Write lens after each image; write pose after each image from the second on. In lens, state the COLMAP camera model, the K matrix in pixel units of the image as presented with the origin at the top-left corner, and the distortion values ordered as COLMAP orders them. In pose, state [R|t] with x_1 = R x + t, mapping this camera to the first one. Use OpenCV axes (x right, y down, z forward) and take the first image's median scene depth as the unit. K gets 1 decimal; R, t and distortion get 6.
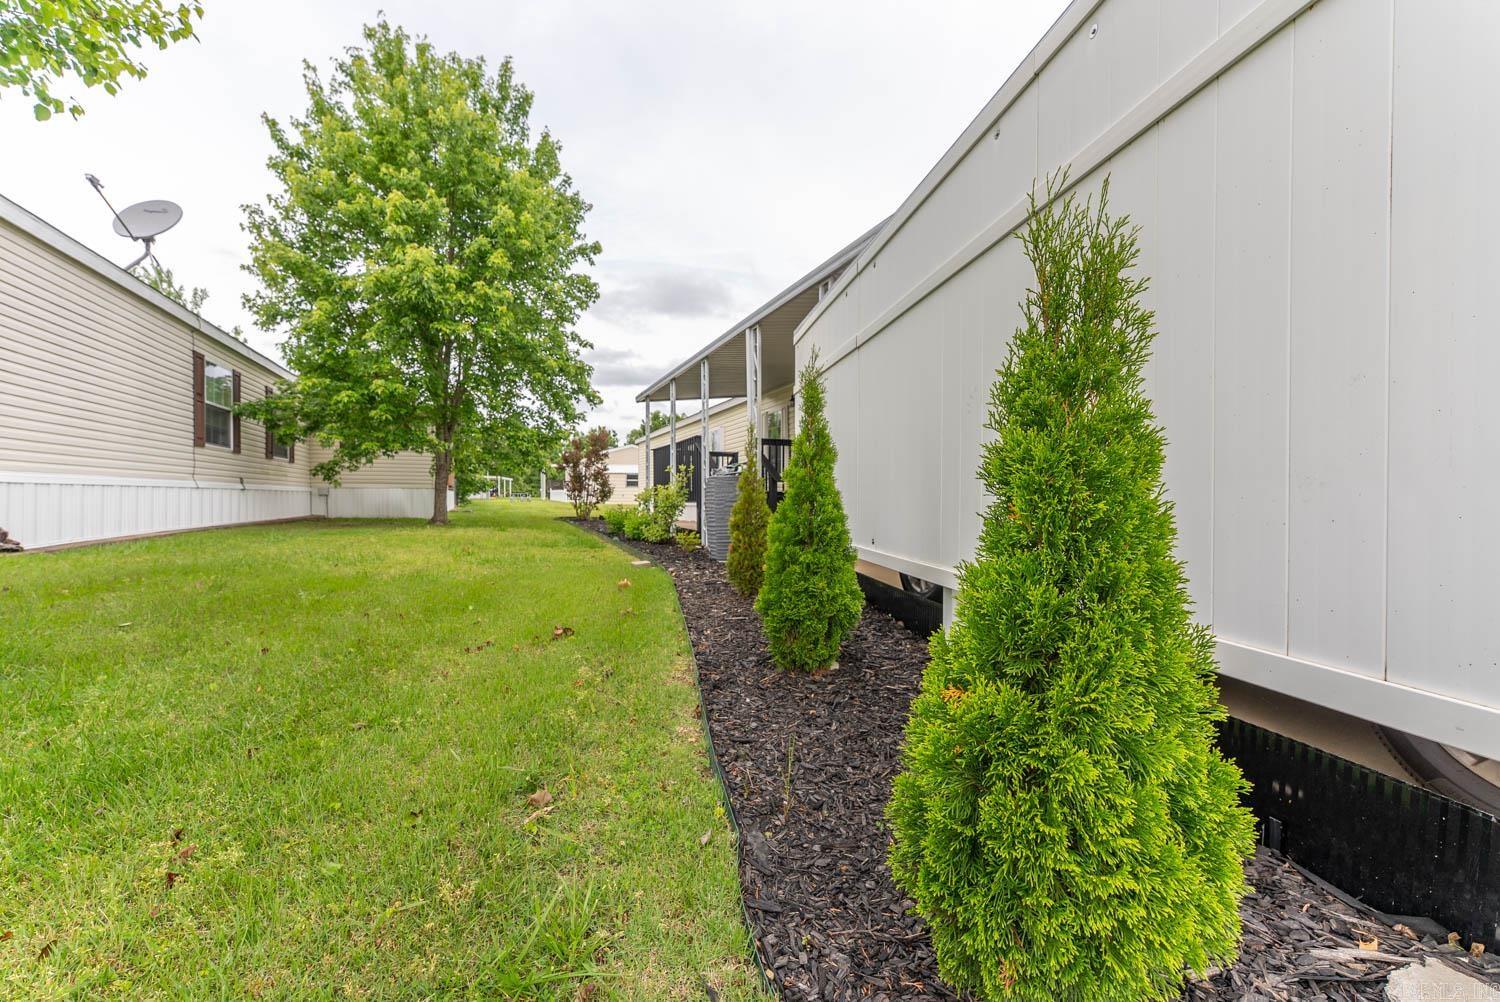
lens RADIAL K [[600.3, 0, 745.2], [0, 600.3, 502.2], [0, 0, 1]] dist [-0.001251, -0.001216]
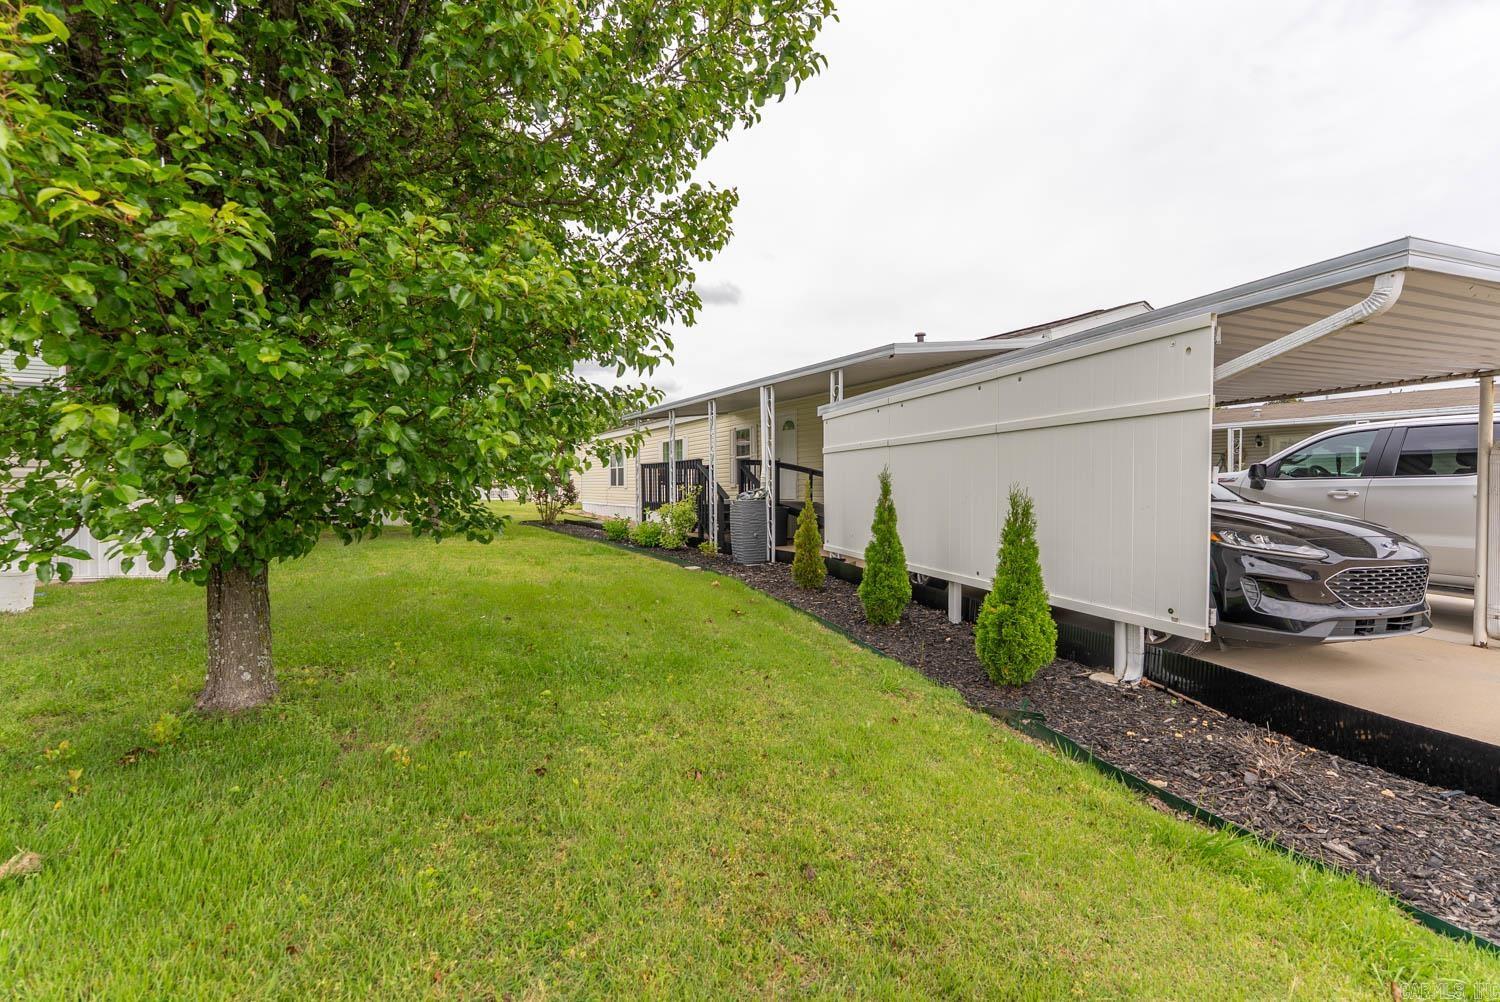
lens RADIAL K [[625.8, 0, 744.2], [0, 625.8, 496.2], [0, 0, 1]] dist [-0.022488, -0.000002]
pose [[0.990657, -0.008192, 0.136133, -0.157529], [0.007657, 0.999961, 0.004450, -0.040153], [-0.136164, -0.003366, 0.990681, -0.246361]]
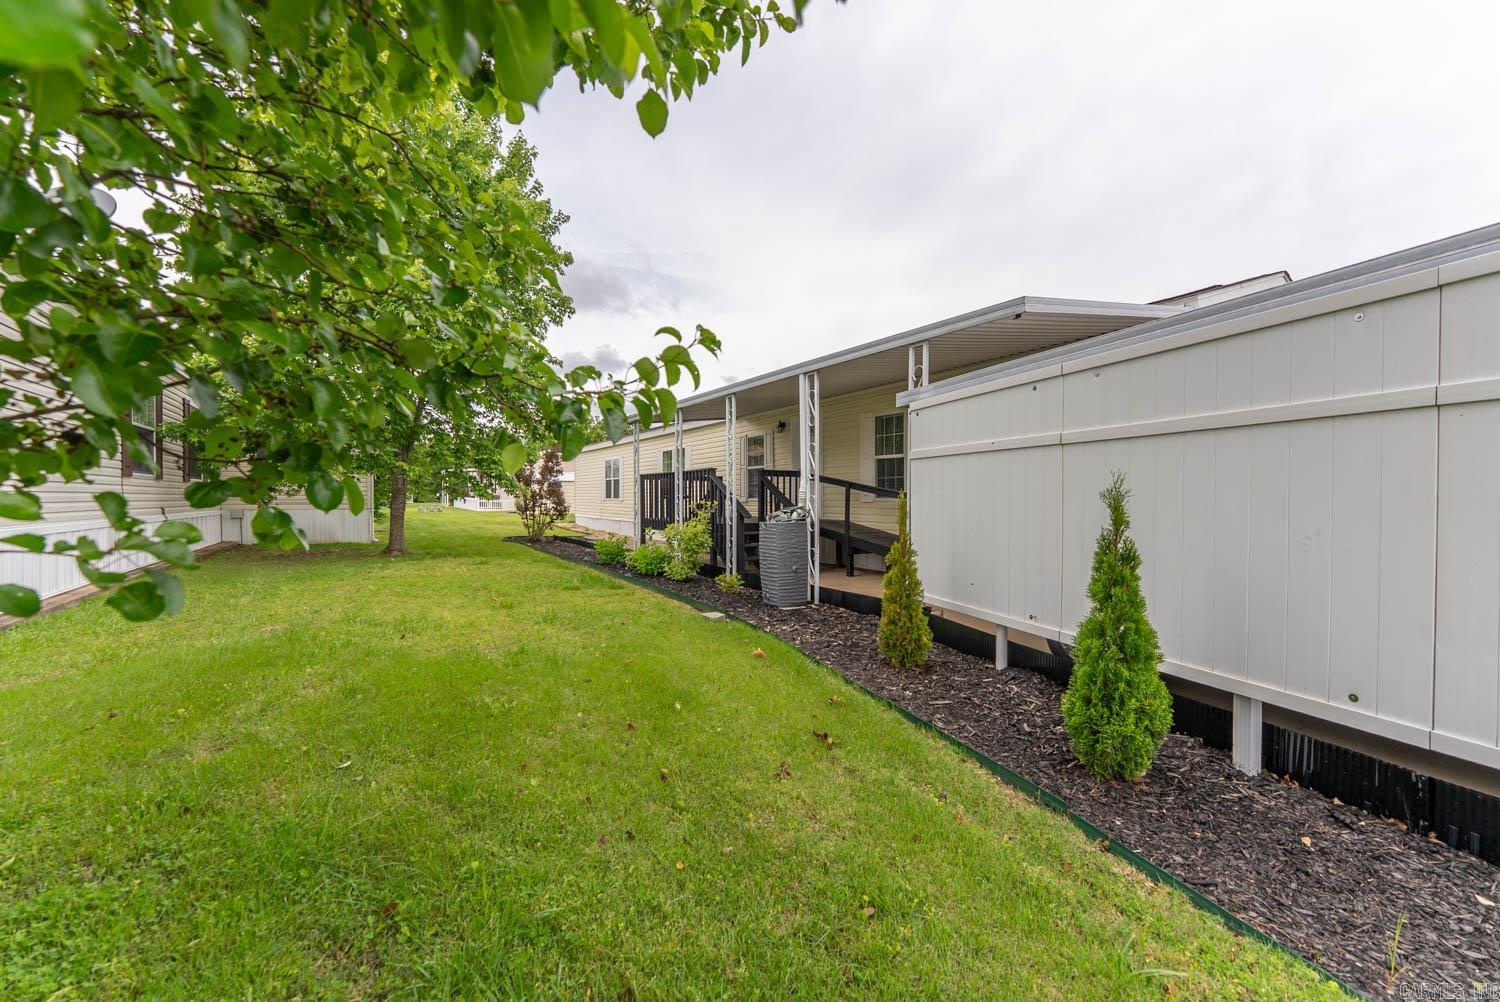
lens RADIAL K [[605.0, 0, 750.0], [0, 605.0, 501.0], [0, 0, 1]] dist [0.000136, -0.000206]
pose [[0.987347, -0.002279, 0.158561, -0.172436], [0.003236, 0.999978, -0.005778, -0.050113], [-0.158544, 0.006218, 0.987332, 0.009414]]
